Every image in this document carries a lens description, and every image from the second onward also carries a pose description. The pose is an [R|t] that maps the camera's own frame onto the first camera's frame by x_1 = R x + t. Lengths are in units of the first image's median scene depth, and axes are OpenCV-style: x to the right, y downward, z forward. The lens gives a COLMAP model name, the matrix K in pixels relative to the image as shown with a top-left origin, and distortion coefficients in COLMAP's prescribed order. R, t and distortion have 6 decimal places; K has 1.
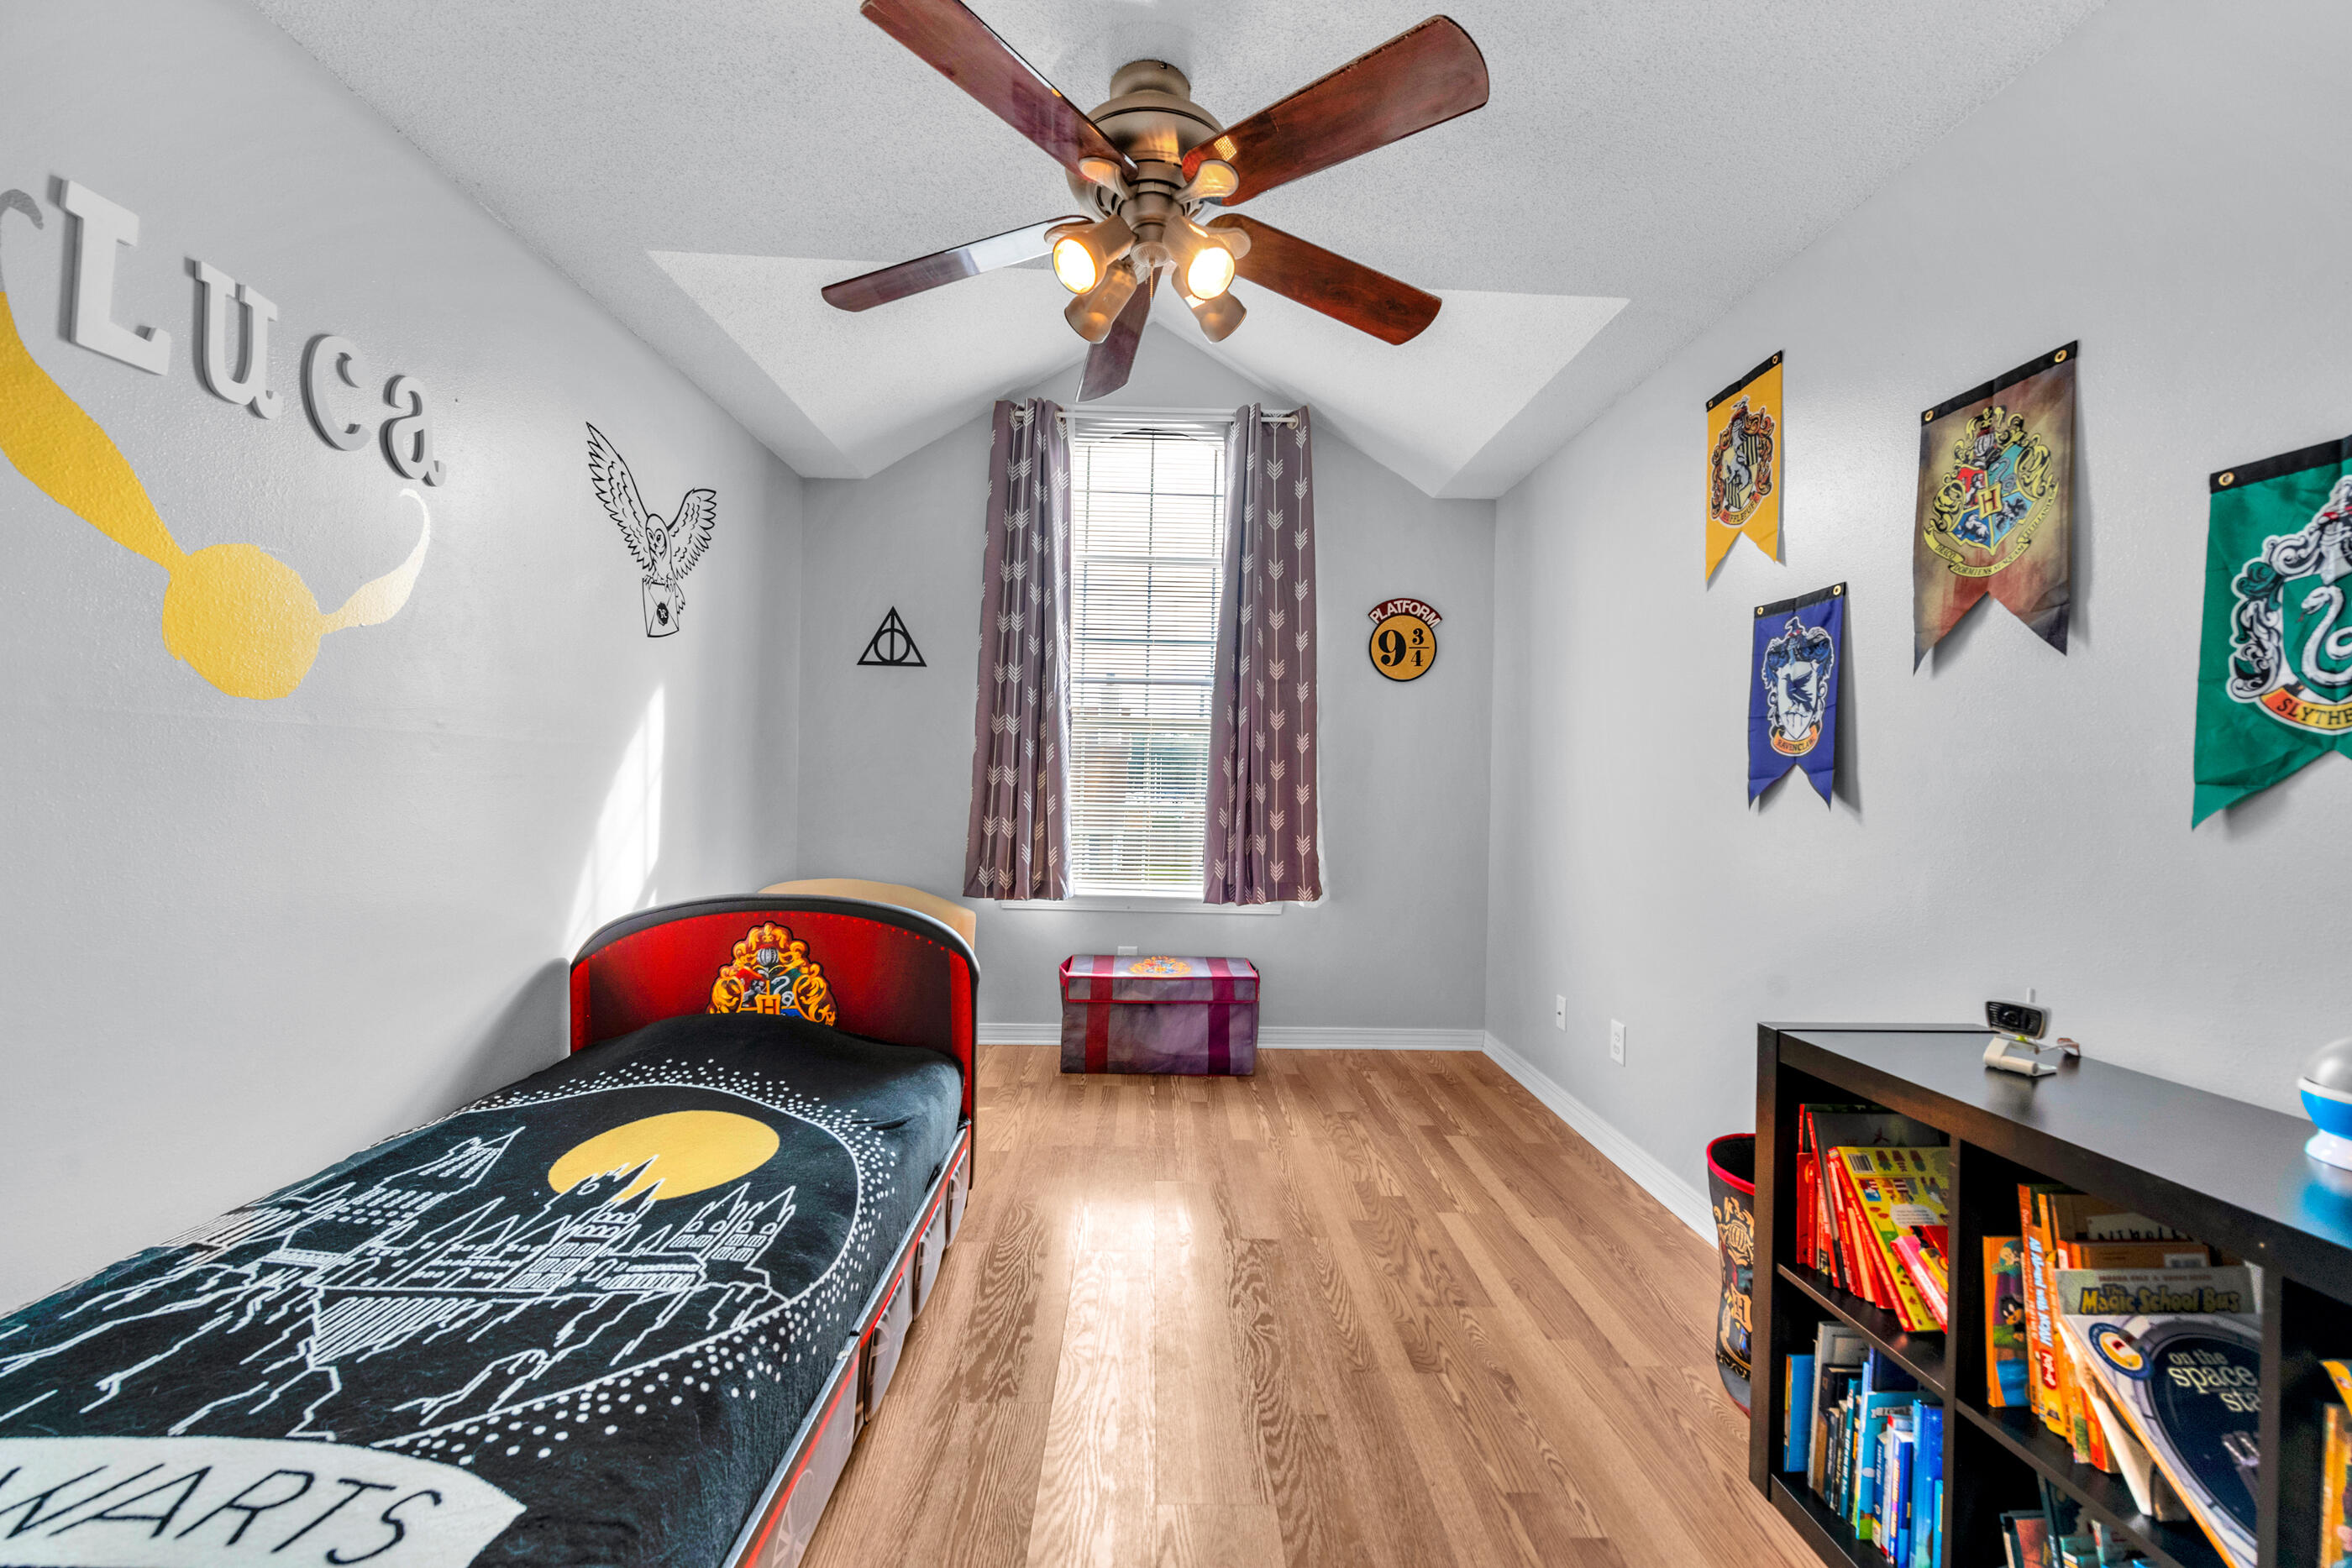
lens RADIAL K [[926.0, 0, 1197.6], [0, 926.0, 777.9], [0, 0, 1]] dist [0.000255, -0.003410]
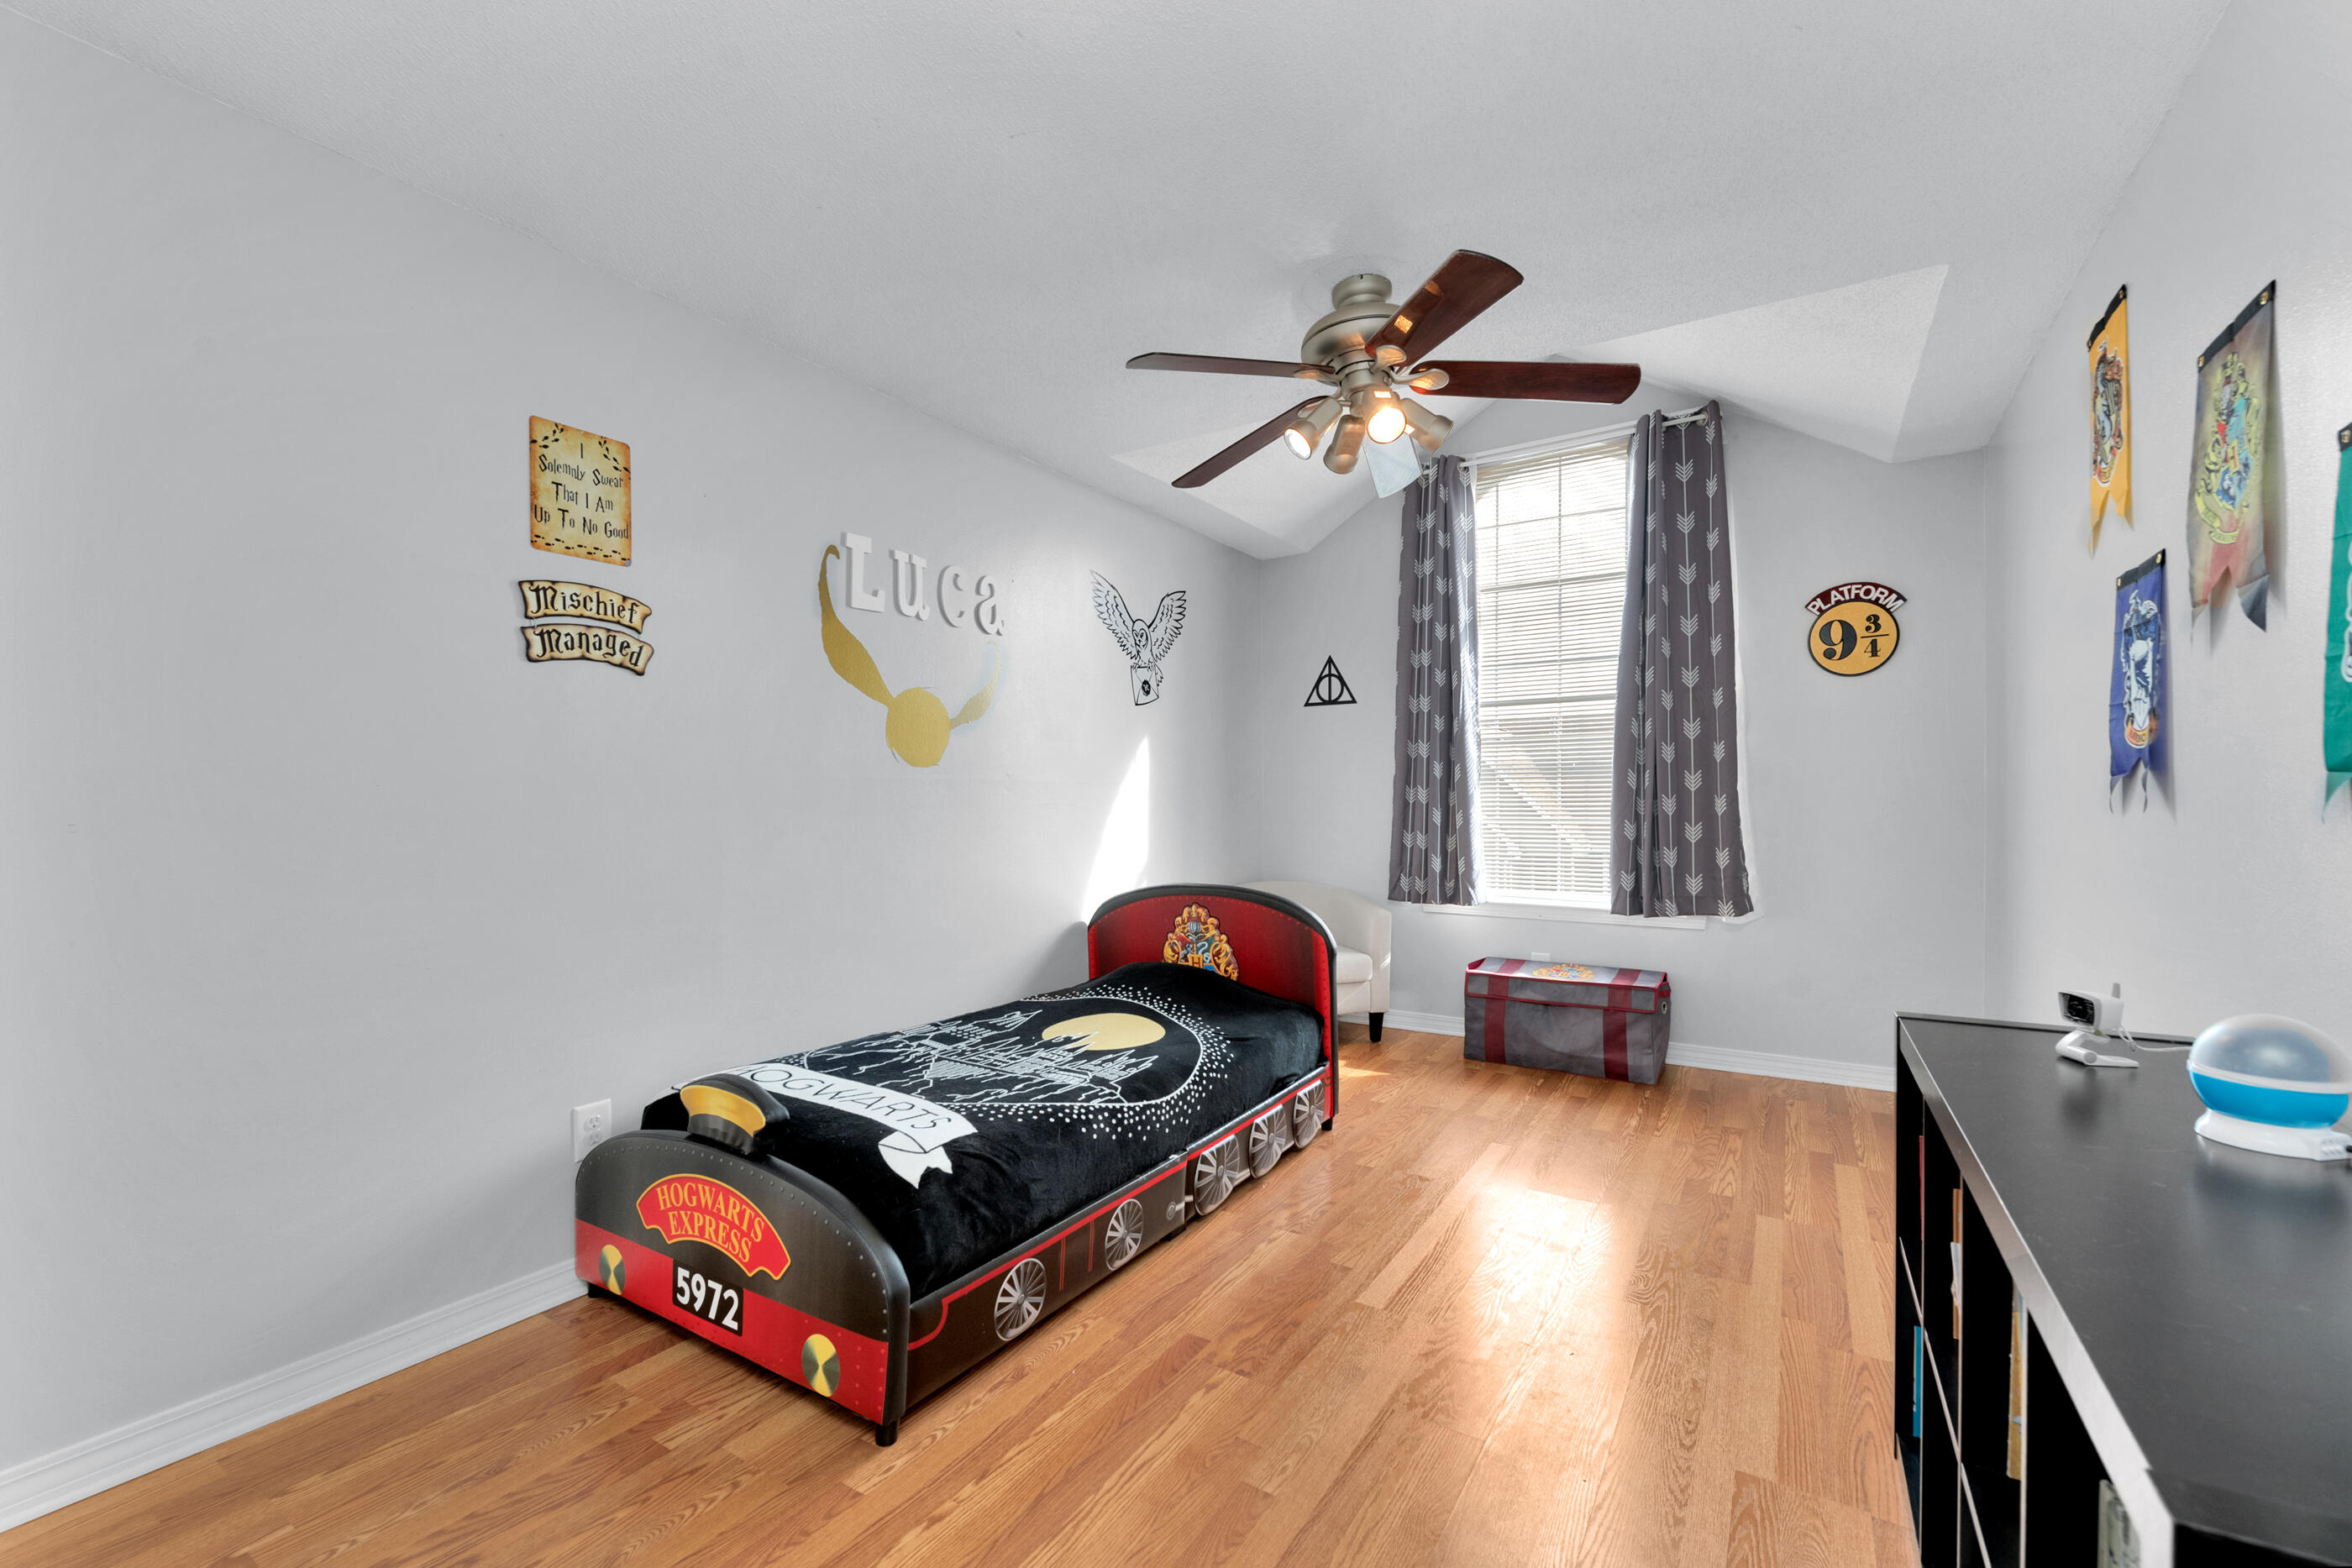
lens RADIAL K [[976.7, 0, 1193.1], [0, 976.7, 793.8], [0, 0, 1]] dist [0.001490, -0.004600]
pose [[0.826475, -0.028595, -0.562247, 0.391151], [0.026678, 0.999577, -0.011621, 0.005954], [0.562342, -0.005395, 0.826887, -0.244428]]
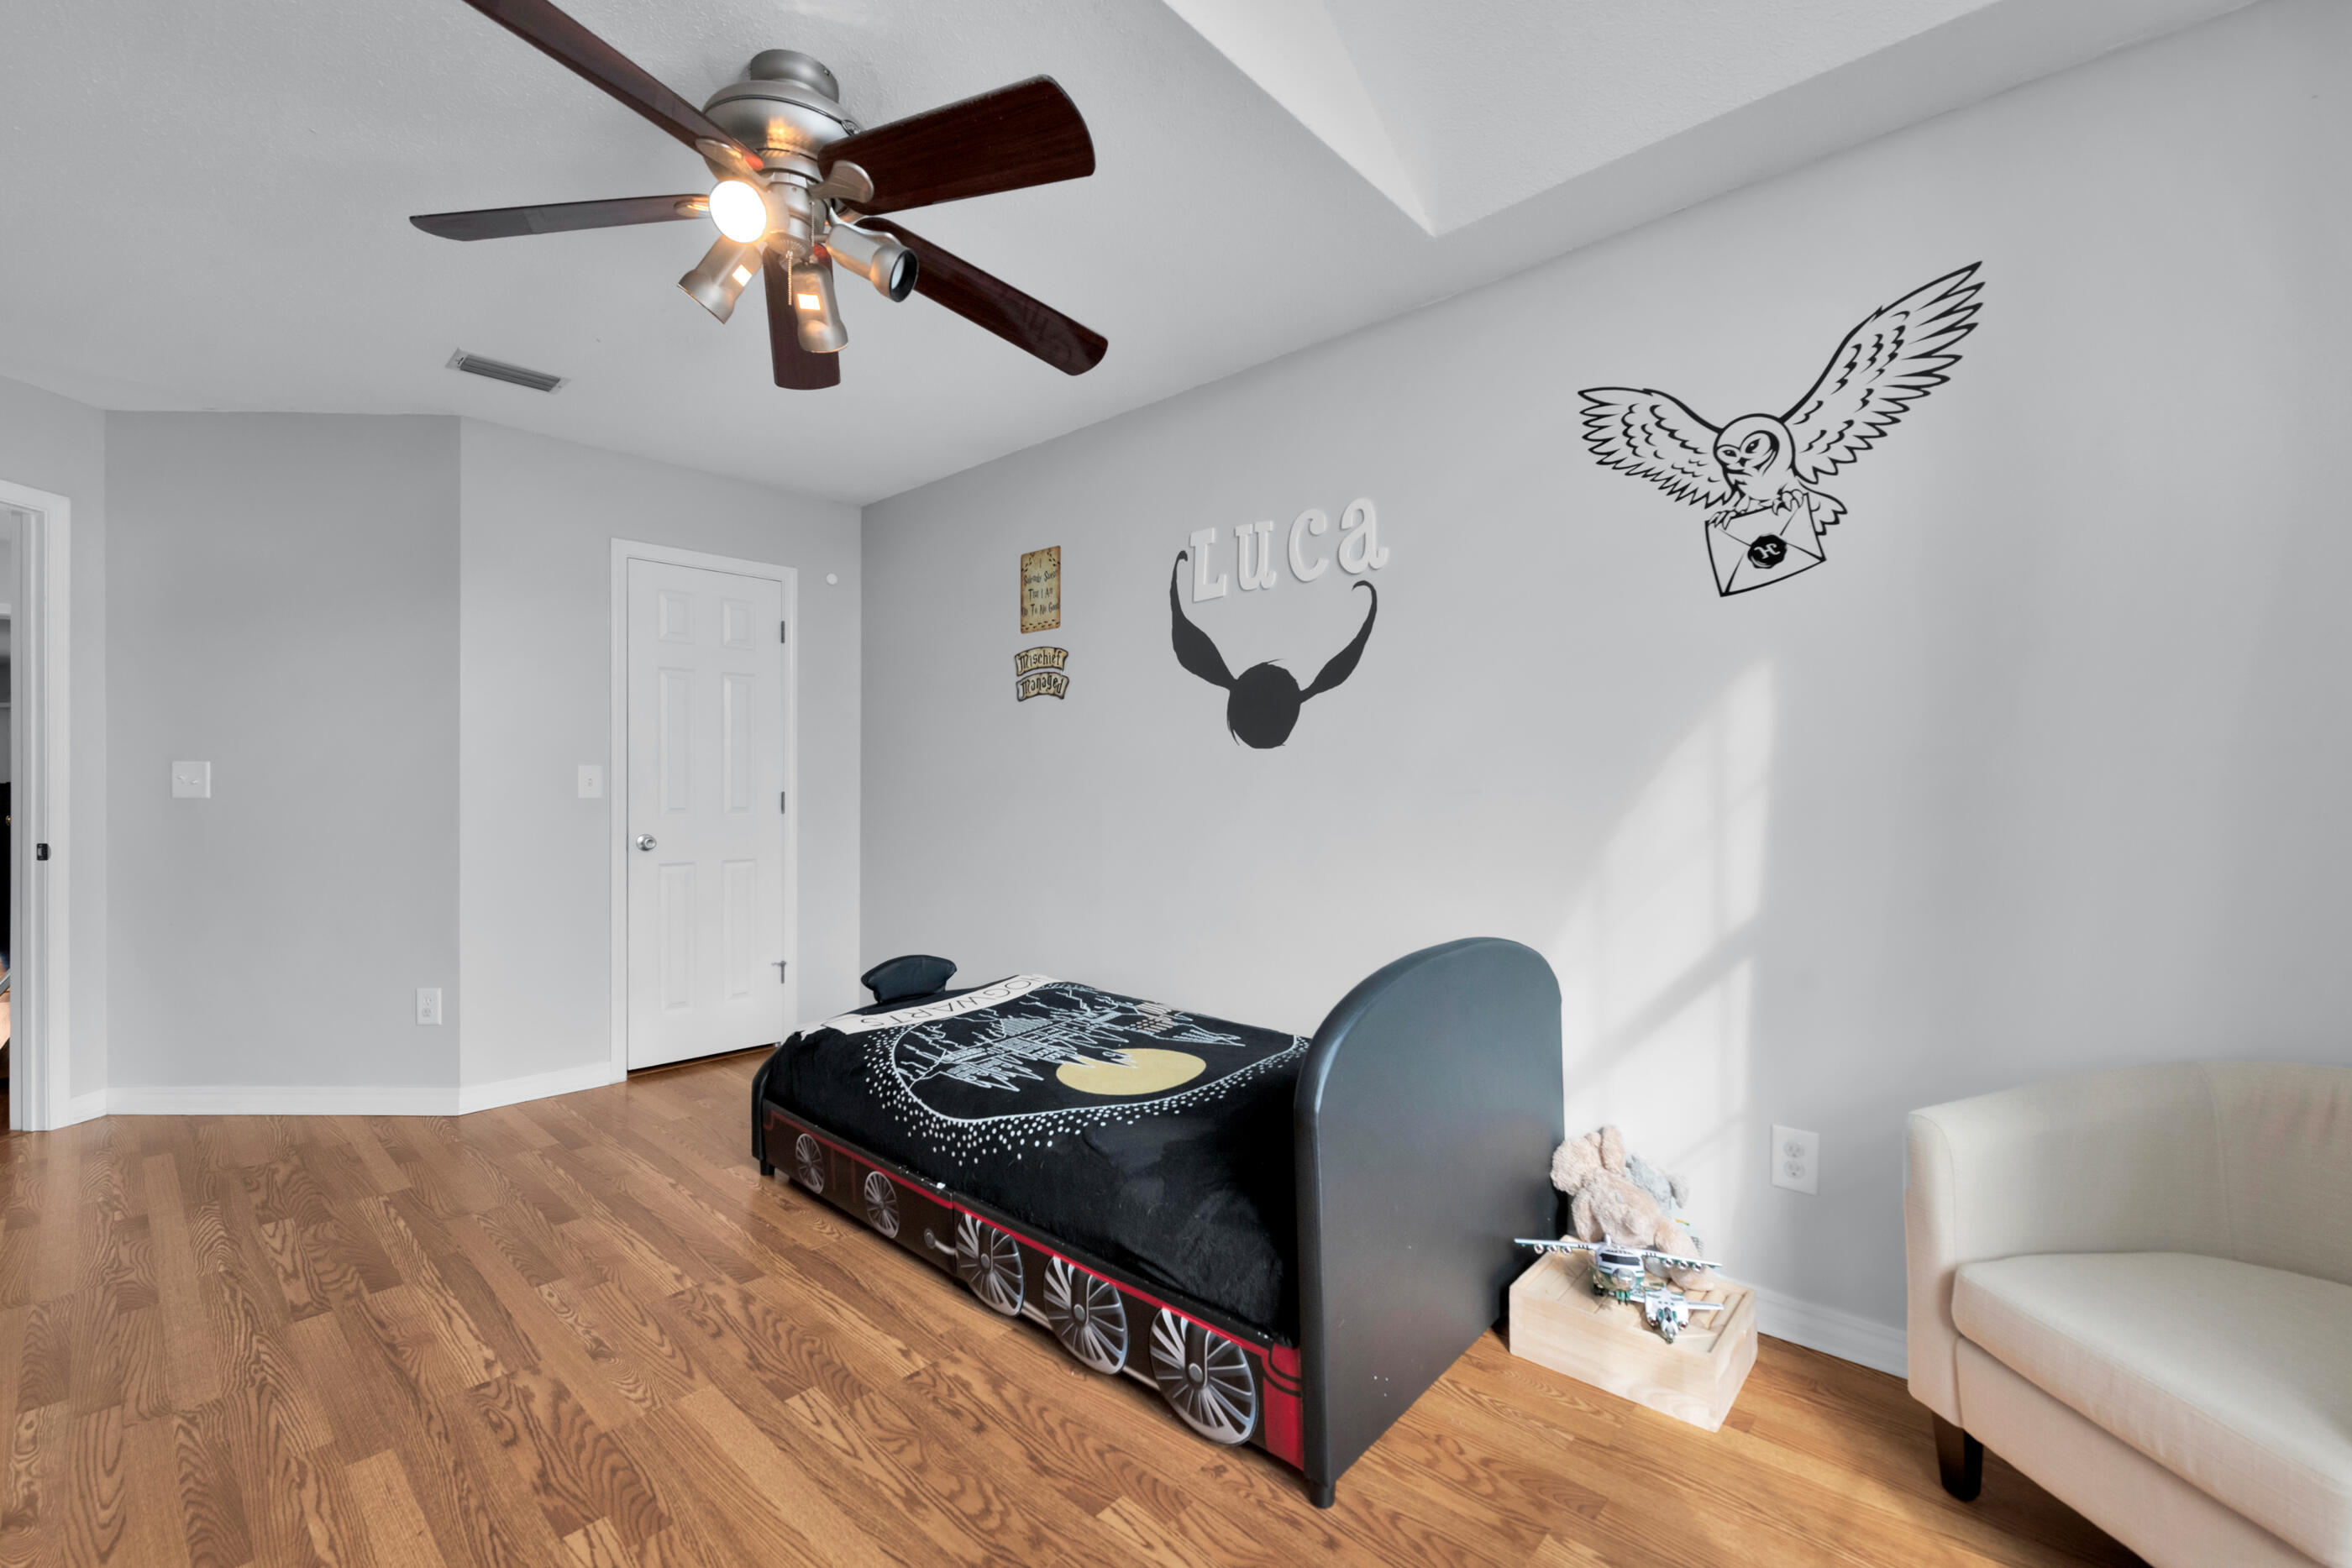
lens RADIAL K [[976.7, 0, 1193.1], [0, 976.7, 793.8], [0, 0, 1]] dist [0.001490, -0.004600]
pose [[-0.701311, -0.018055, -0.712627, 0.273074], [-0.012242, 0.999837, -0.013284, 0.018354], [0.712751, -0.000593, -0.701417, 1.470860]]
